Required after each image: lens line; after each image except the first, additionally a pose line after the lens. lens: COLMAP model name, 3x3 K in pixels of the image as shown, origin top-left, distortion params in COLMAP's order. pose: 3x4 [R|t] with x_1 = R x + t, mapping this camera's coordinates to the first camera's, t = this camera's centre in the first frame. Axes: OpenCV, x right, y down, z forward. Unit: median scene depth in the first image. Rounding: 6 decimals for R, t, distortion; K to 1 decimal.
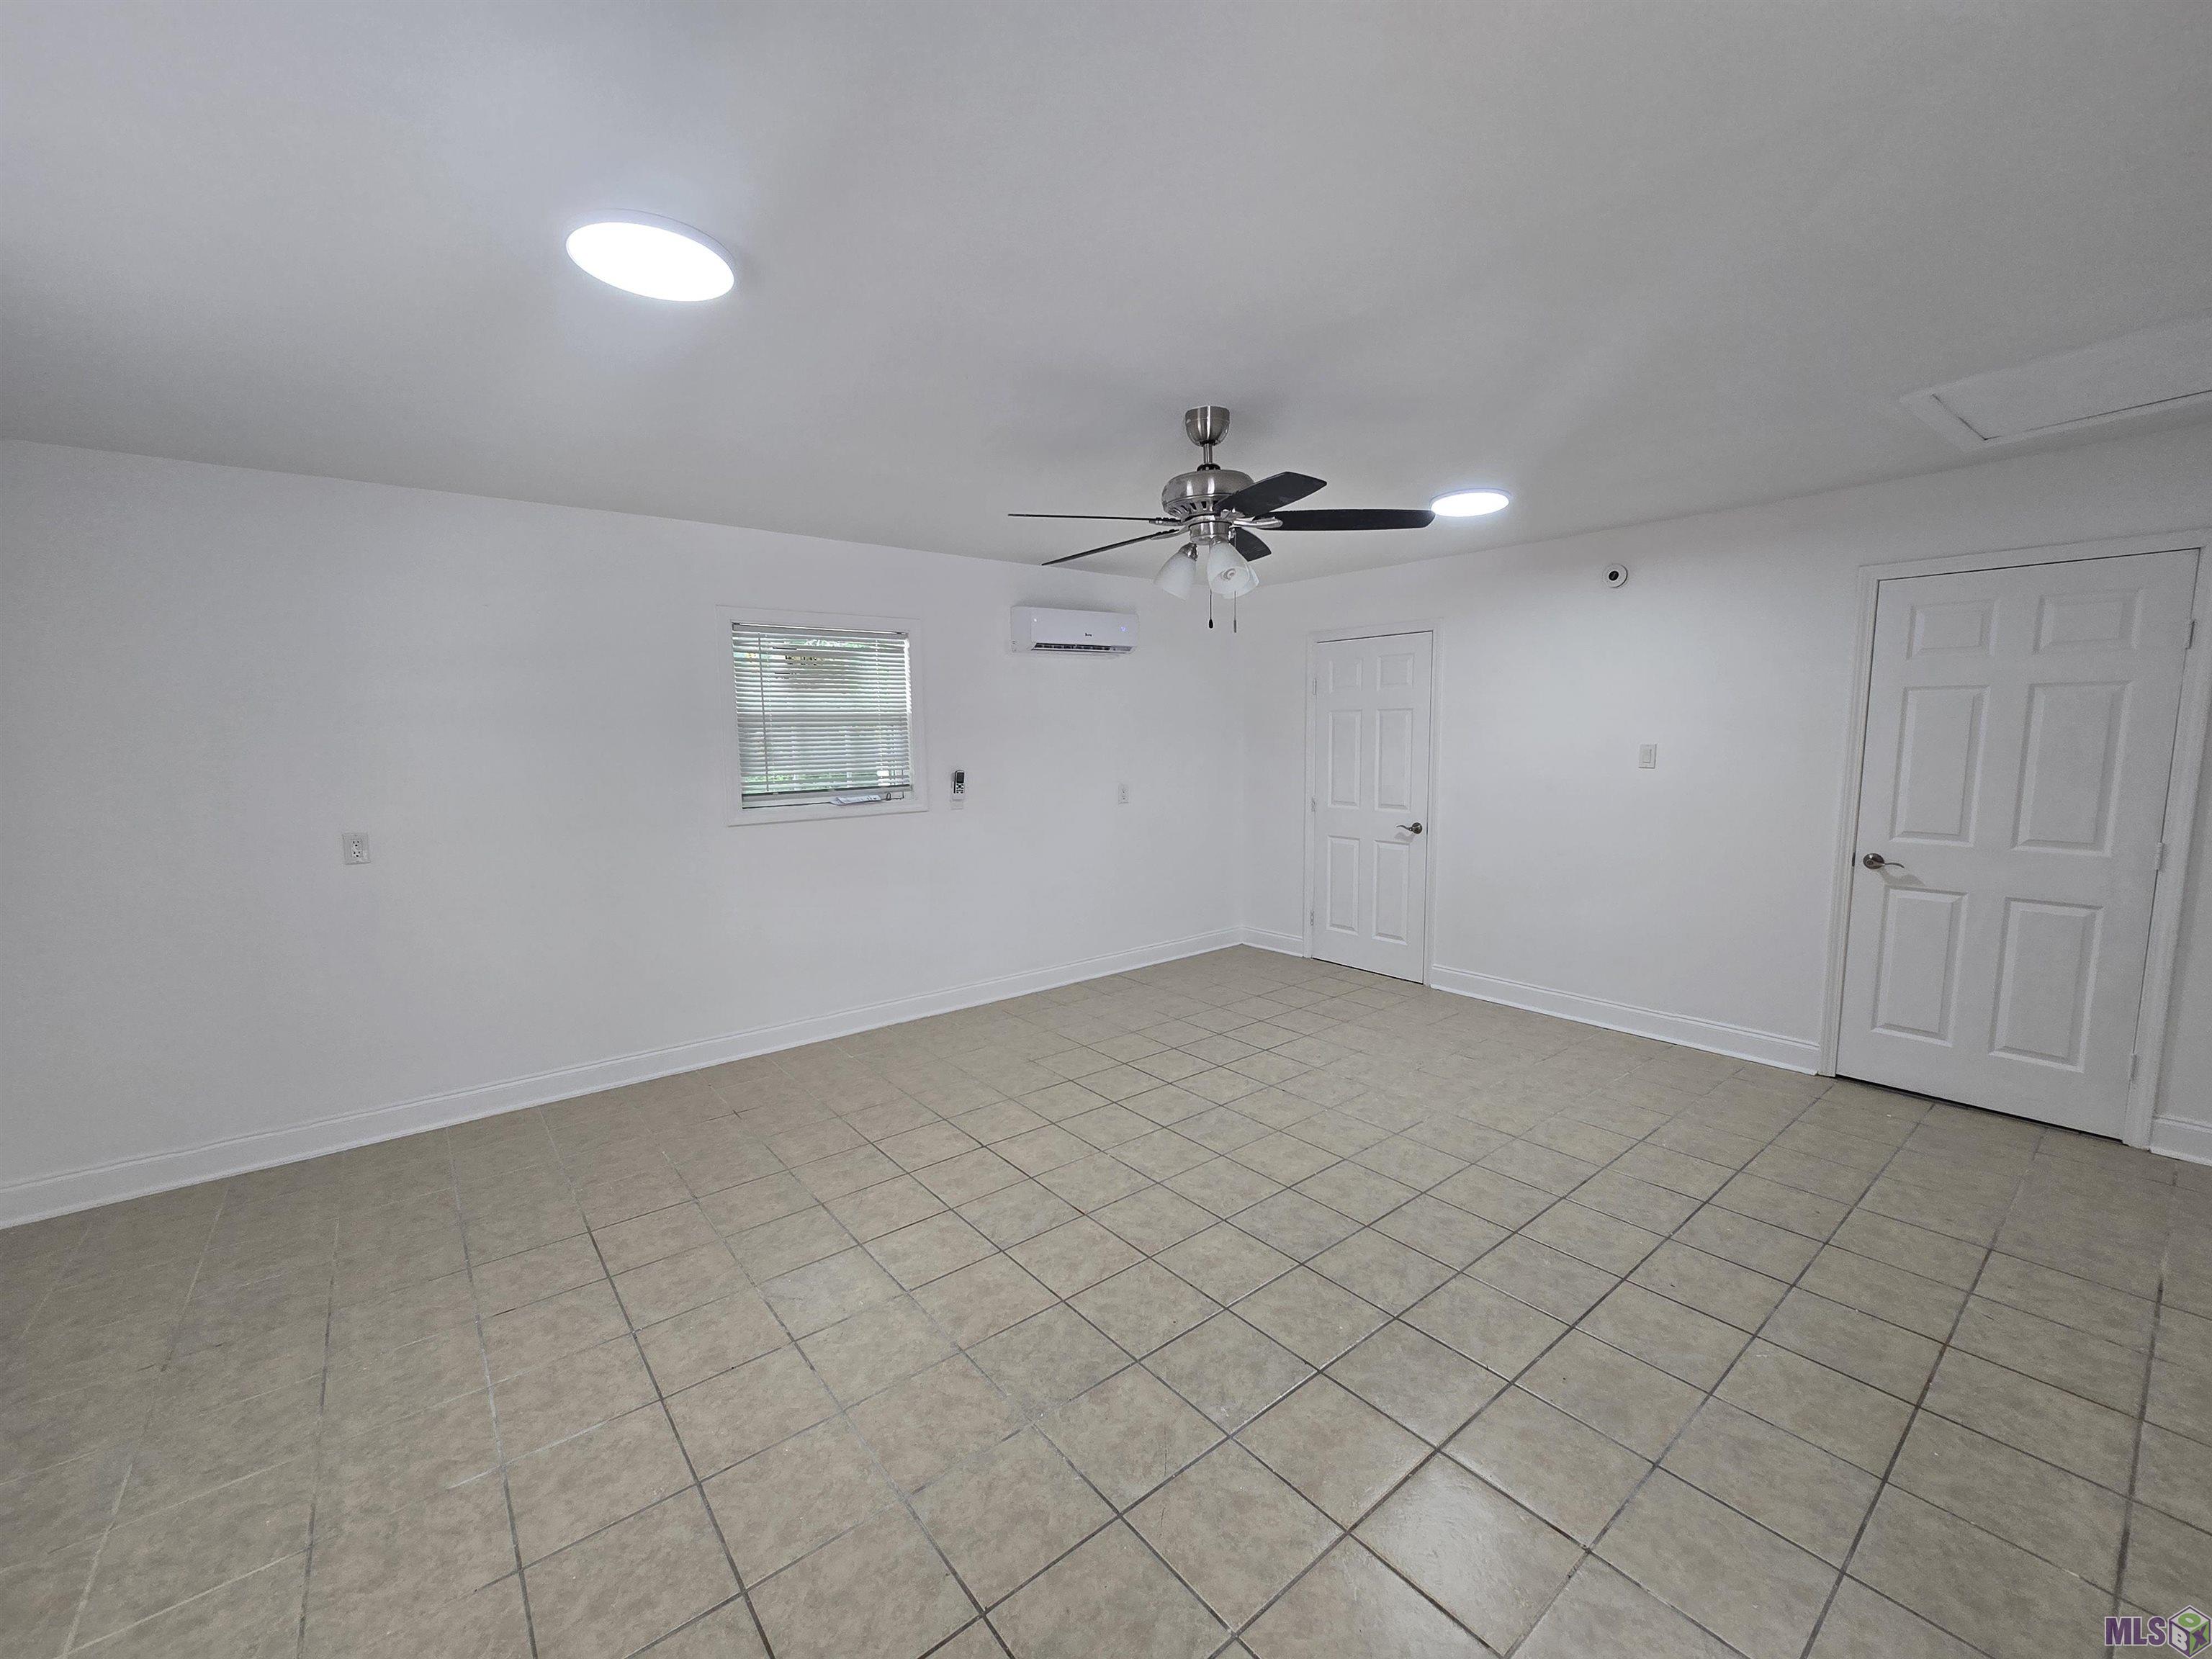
lens RADIAL K [[905.0, 0, 1108.3], [0, 905.0, 831.0], [0, 0, 1]] dist [-0.006961, 0.003084]
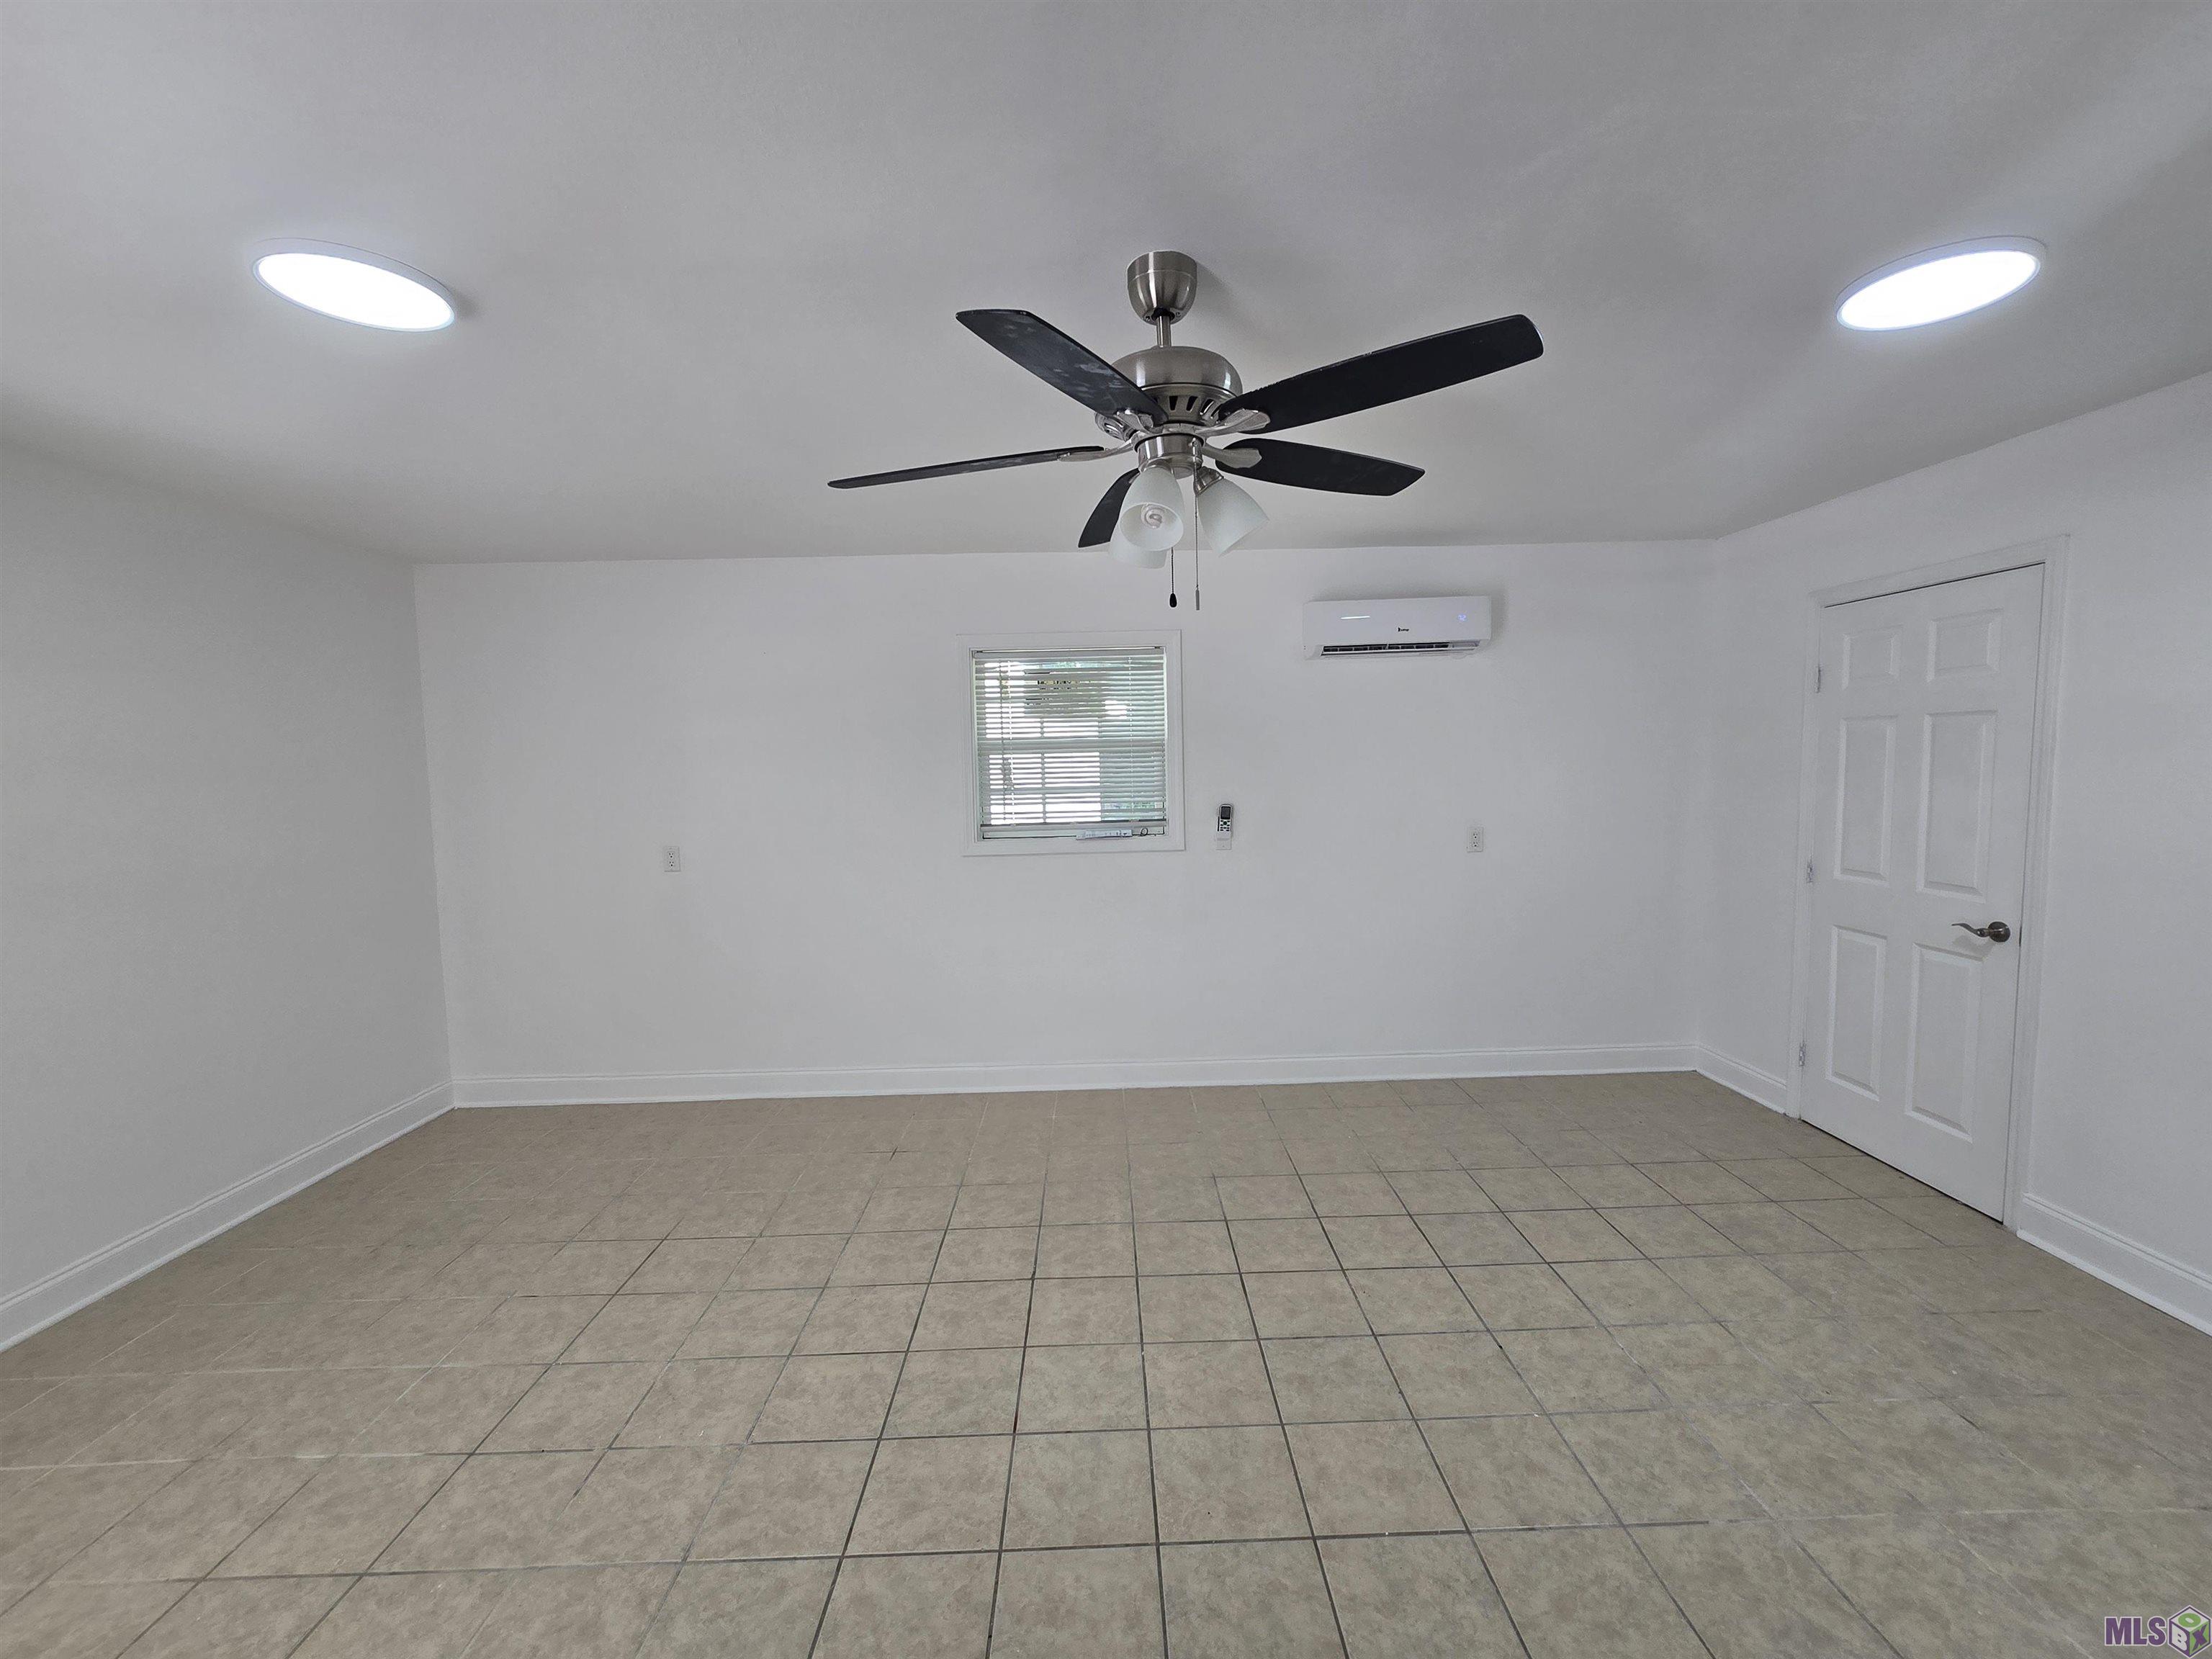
lens RADIAL K [[905.0, 0, 1101.3], [0, 905.0, 831.3], [0, 0, 1]] dist [-0.006961, 0.003084]
pose [[0.790484, 0.045129, -0.610818, 0.299632], [-0.055657, 0.998448, 0.001740, -0.042077], [0.609948, 0.032621, 0.791769, 0.301820]]
